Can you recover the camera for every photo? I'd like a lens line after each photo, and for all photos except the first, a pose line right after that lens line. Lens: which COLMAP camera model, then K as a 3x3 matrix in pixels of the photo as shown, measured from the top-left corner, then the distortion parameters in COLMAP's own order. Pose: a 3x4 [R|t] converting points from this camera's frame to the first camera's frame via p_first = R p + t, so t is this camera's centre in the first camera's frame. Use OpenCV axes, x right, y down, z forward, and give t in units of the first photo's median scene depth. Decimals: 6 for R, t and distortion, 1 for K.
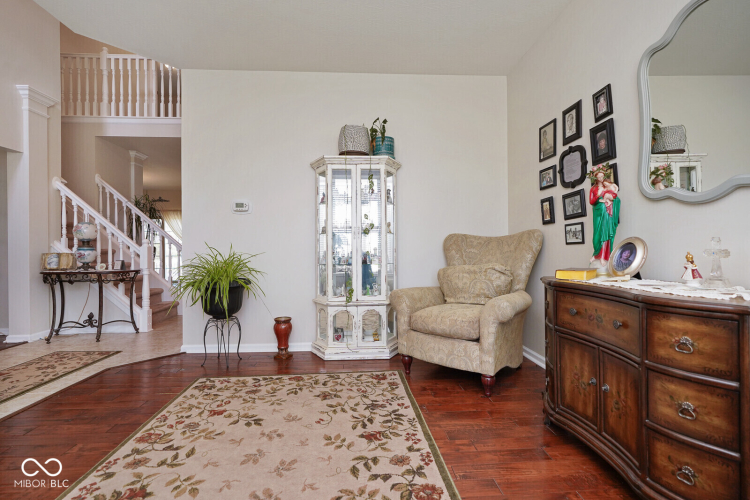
lens RADIAL K [[344.2, 0, 374.9], [0, 344.2, 250.6], [0, 0, 1]] dist [-0.003761, 0.001164]
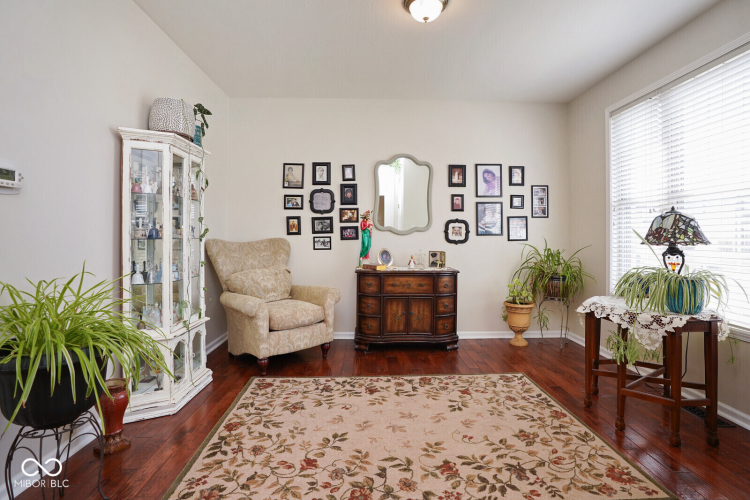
lens RADIAL K [[377.8, 0, 375.9], [0, 377.8, 242.8], [0, 0, 1]] dist [-0.033467, 0.000352]
pose [[0.038578, -0.010405, 0.999201, -1.197165], [0.000355, 0.999946, 0.010399, -0.070964], [-0.999256, -0.000047, 0.038580, 0.705002]]
